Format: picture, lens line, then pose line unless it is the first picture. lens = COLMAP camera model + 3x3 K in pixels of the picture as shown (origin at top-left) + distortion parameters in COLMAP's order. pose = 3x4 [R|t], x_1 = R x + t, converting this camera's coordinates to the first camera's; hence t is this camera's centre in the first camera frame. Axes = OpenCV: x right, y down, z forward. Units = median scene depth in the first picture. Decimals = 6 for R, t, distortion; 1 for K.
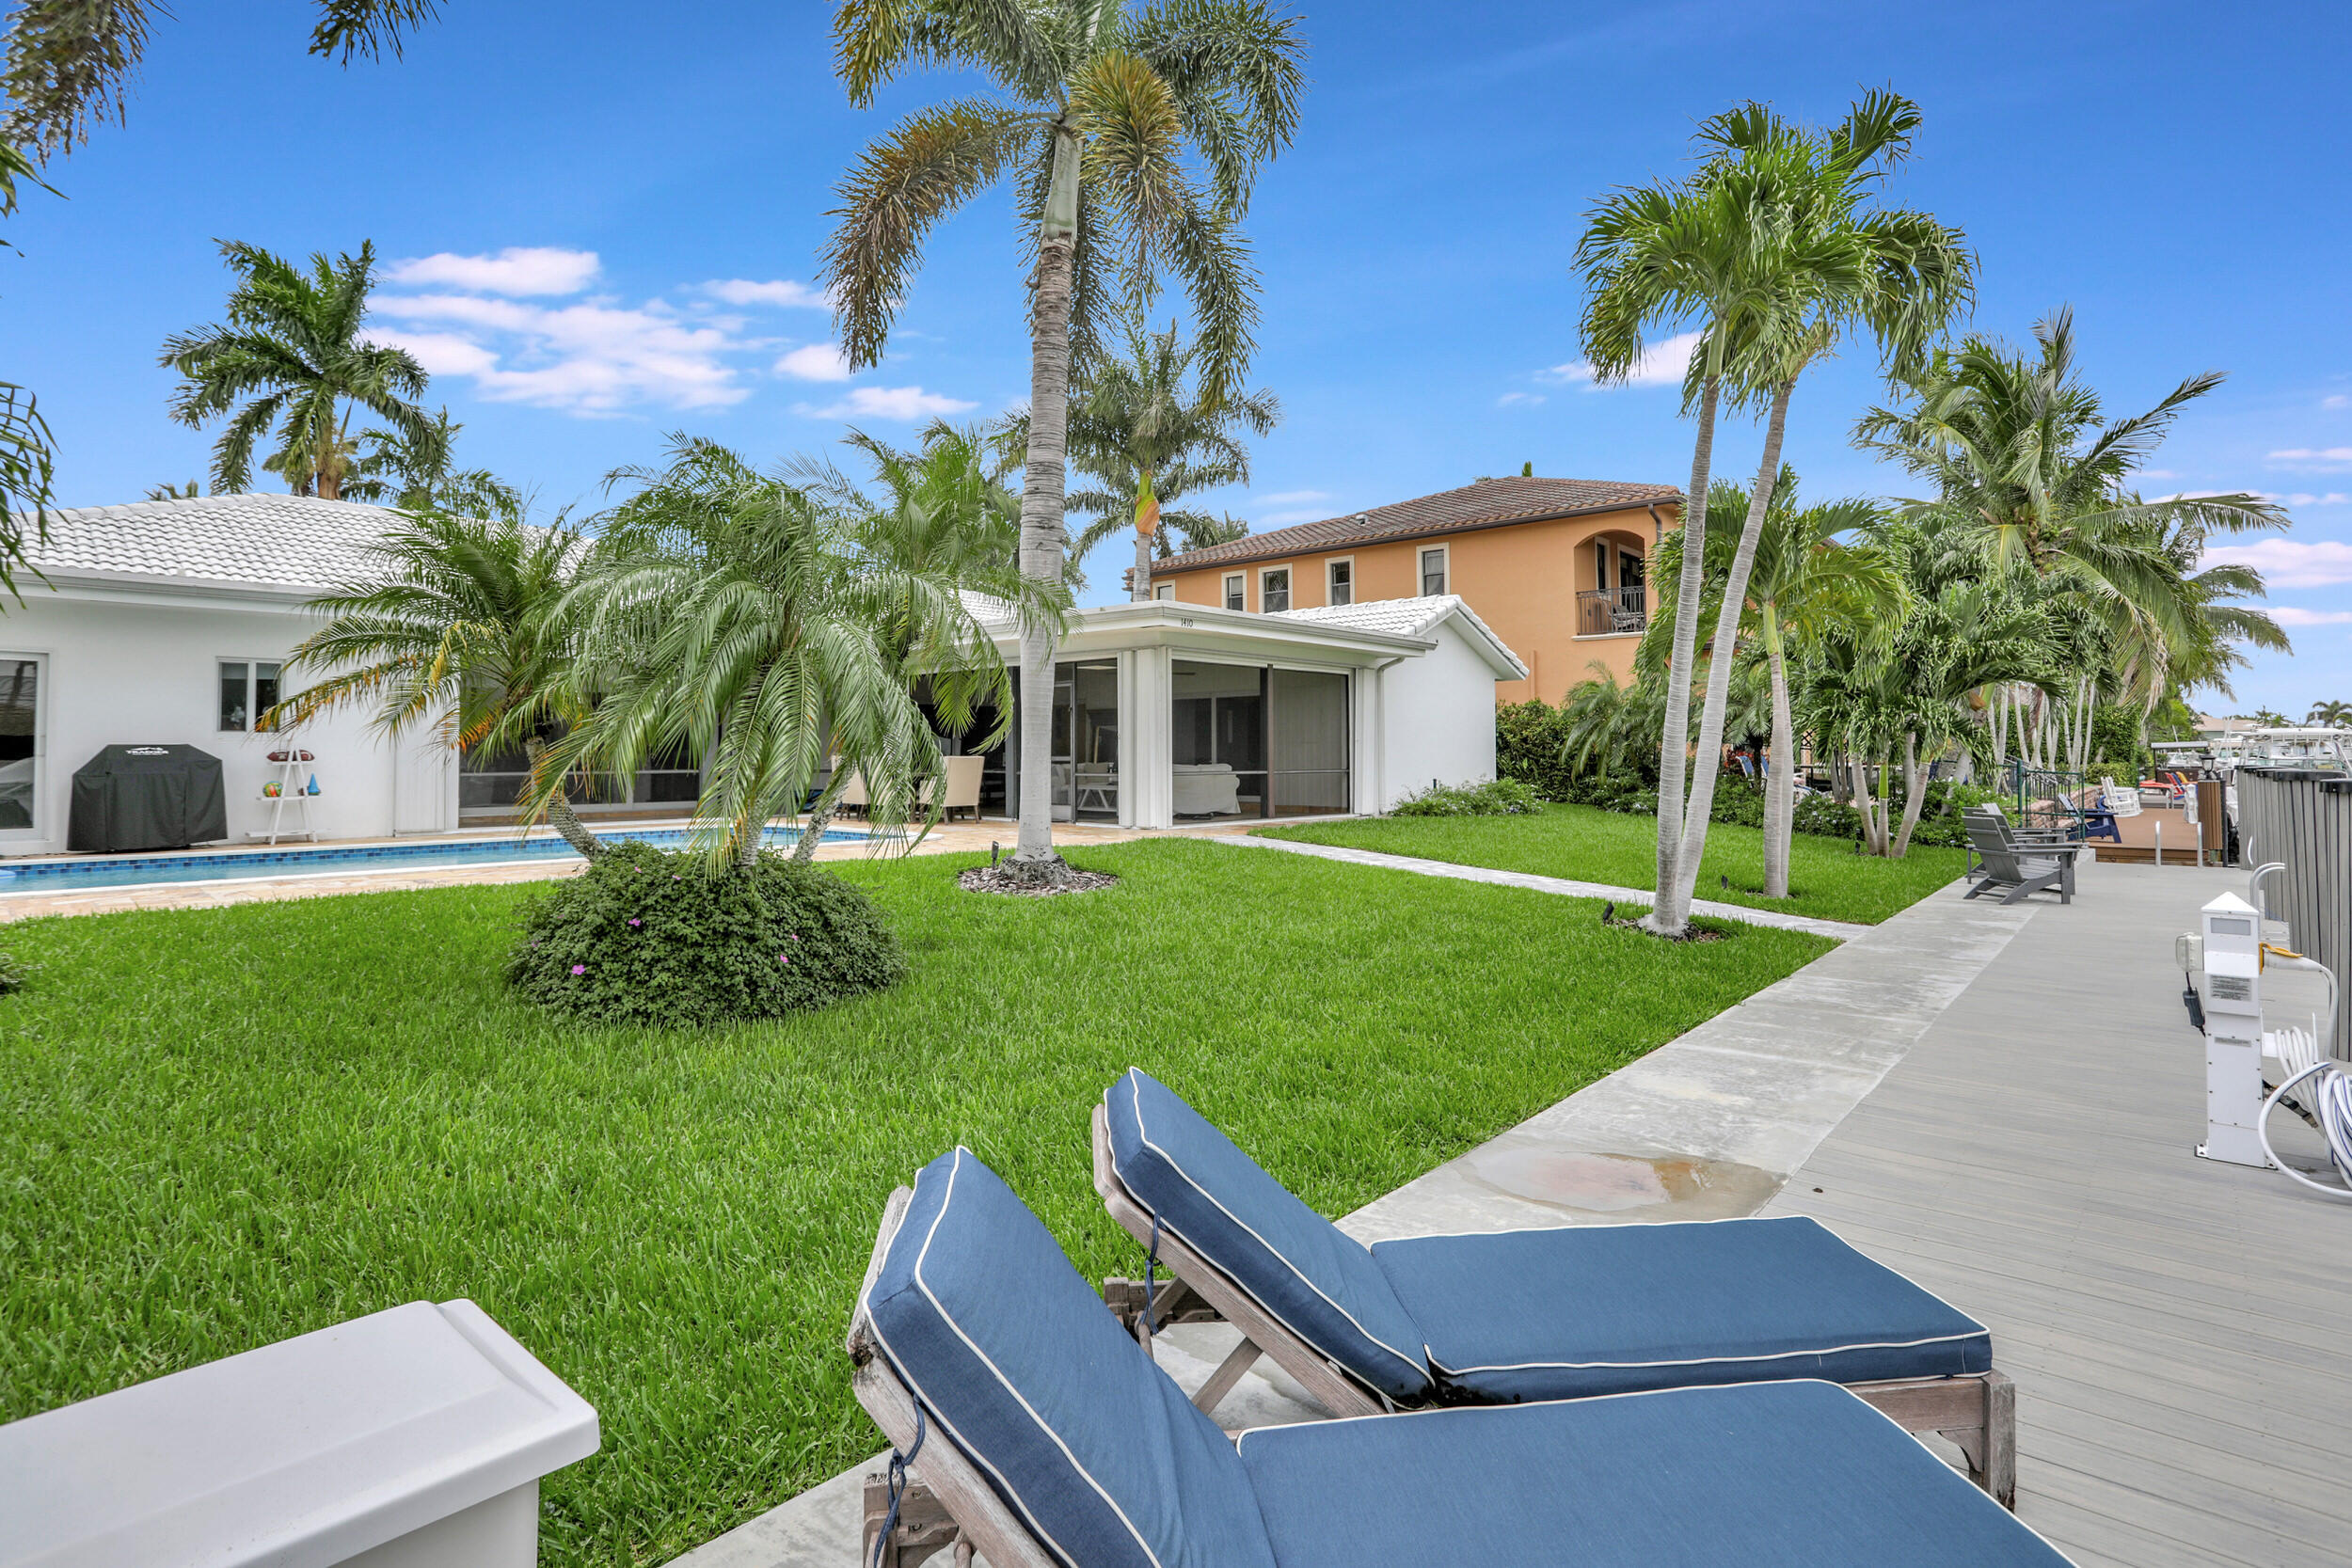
lens RADIAL K [[1140.4, 0, 1178.1], [0, 1140.4, 773.6], [0, 0, 1]] dist [-0.035819, 0.000100]
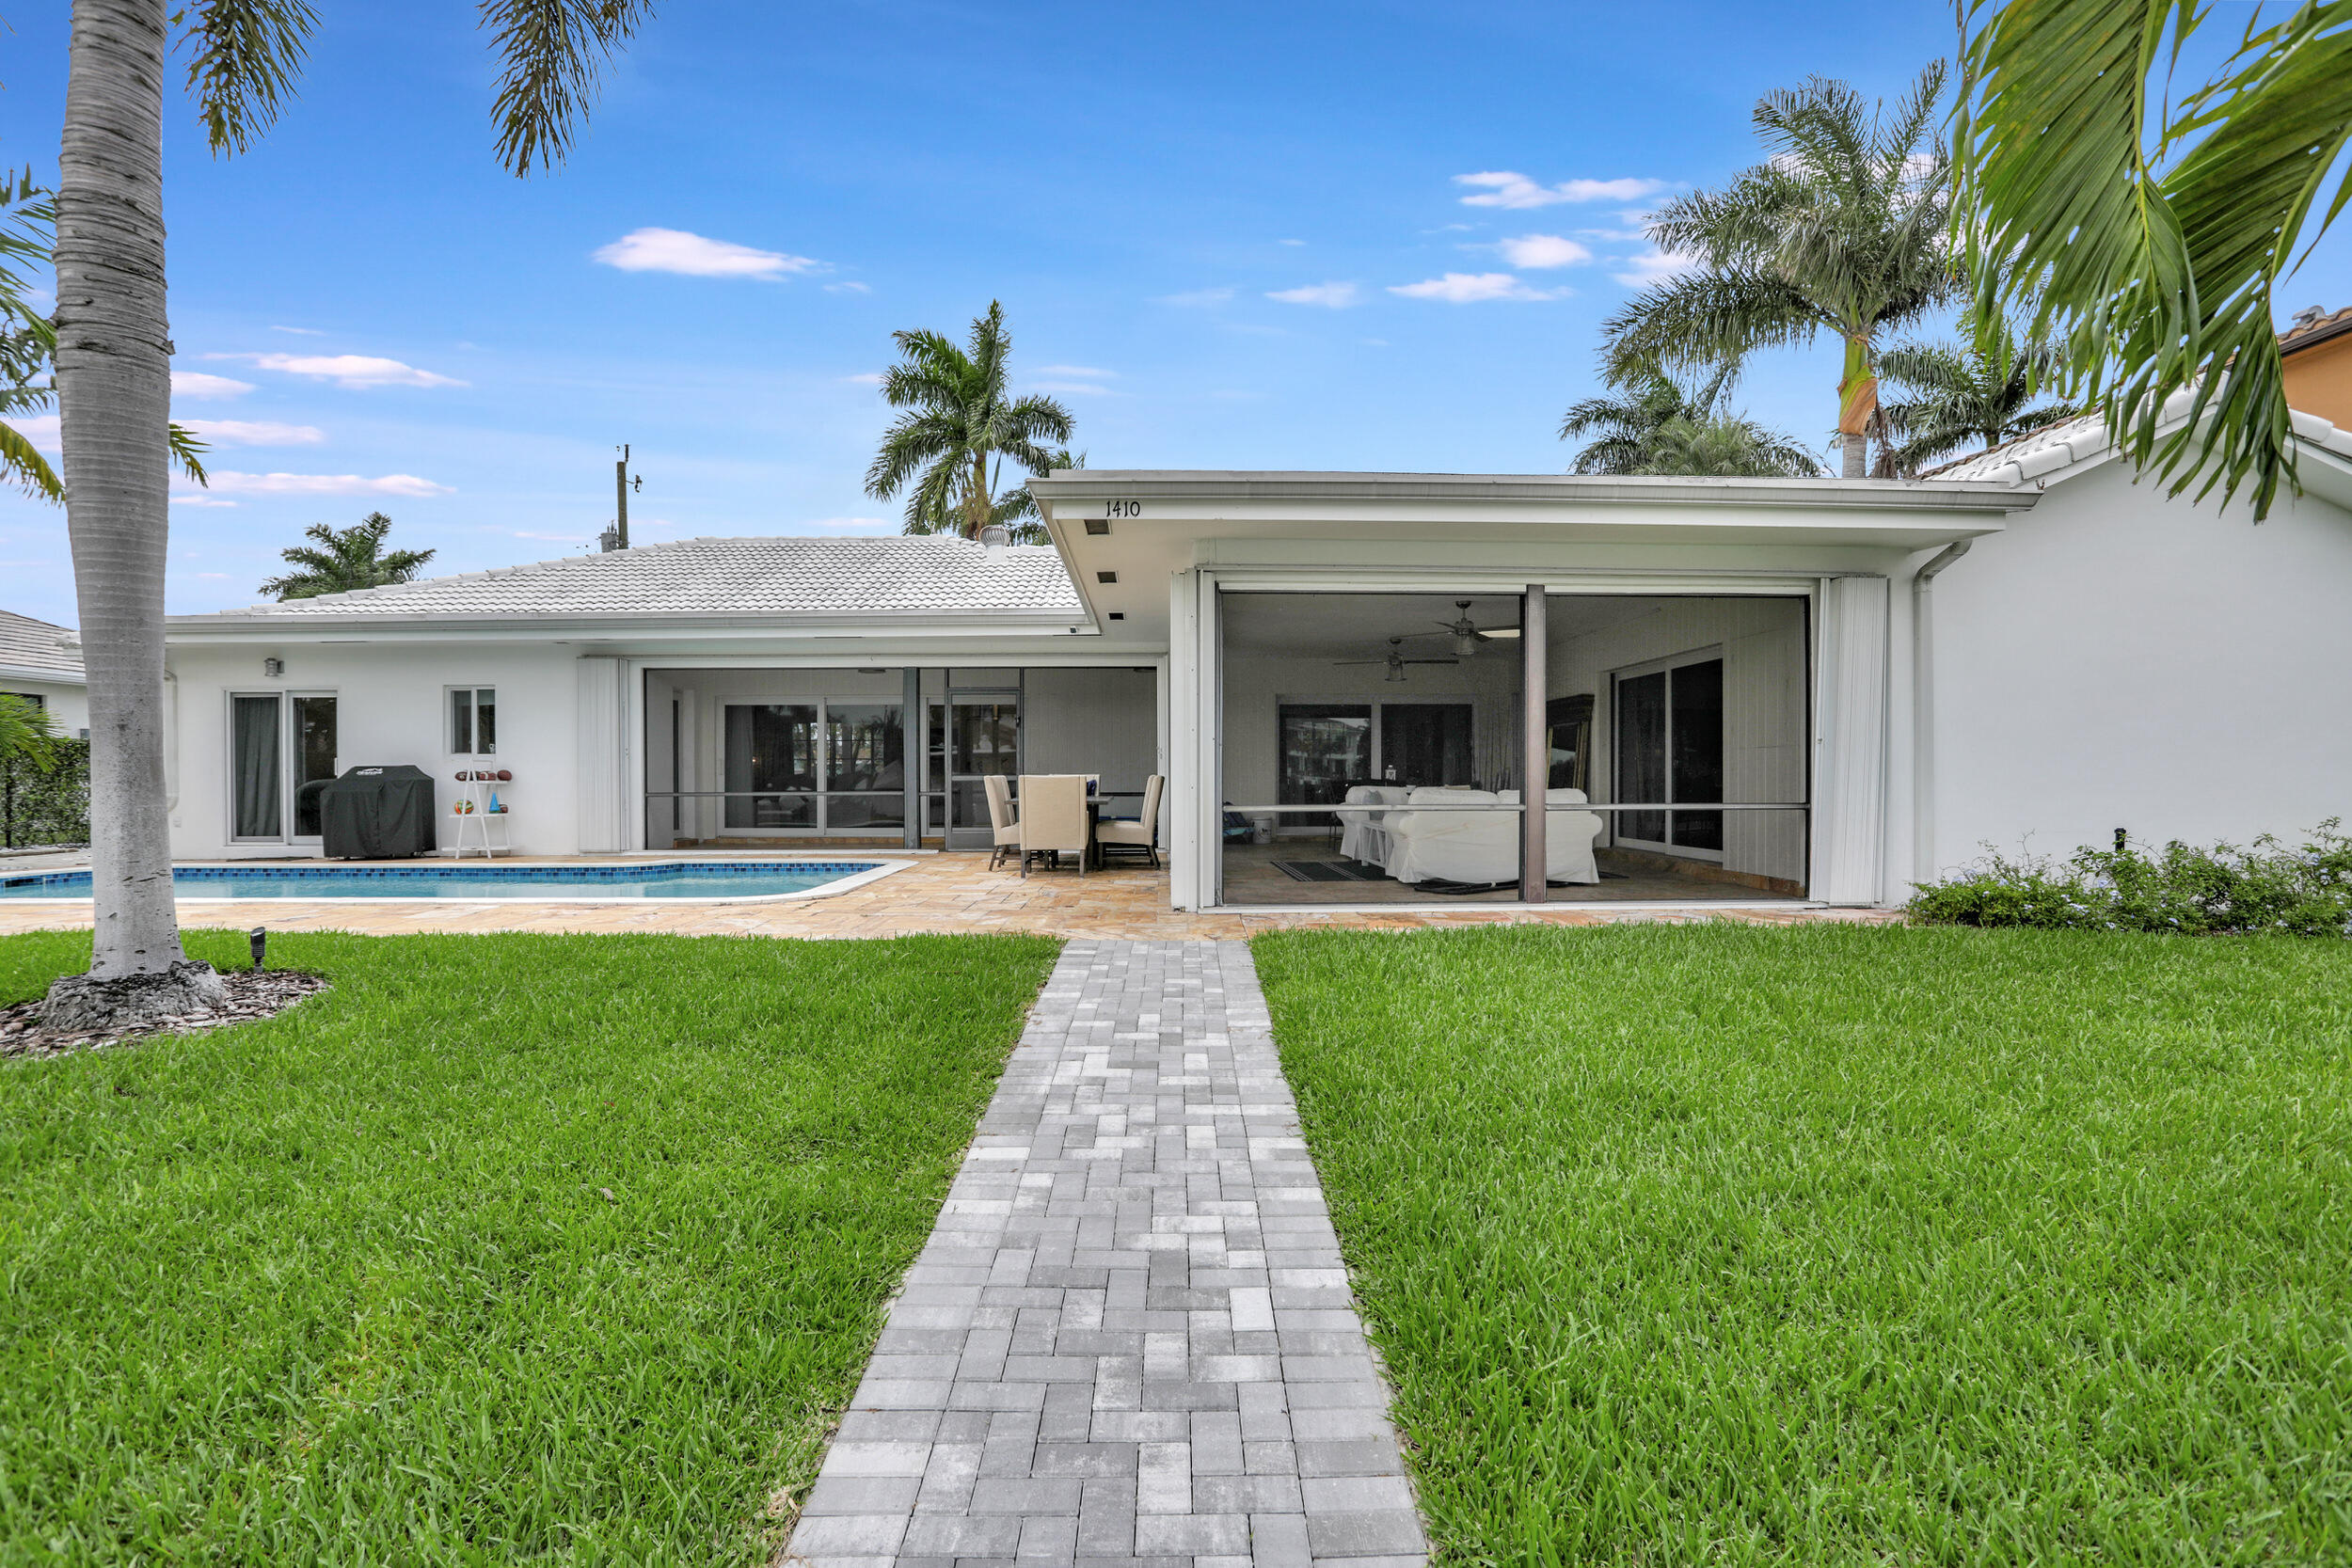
lens RADIAL K [[1140.4, 0, 1178.1], [0, 1140.4, 773.6], [0, 0, 1]] dist [-0.035819, 0.000100]
pose [[0.686877, -0.001347, -0.726772, 0.398679], [-0.007812, 0.999927, -0.009237, -0.012014], [0.726731, 0.012022, 0.686816, 0.677238]]
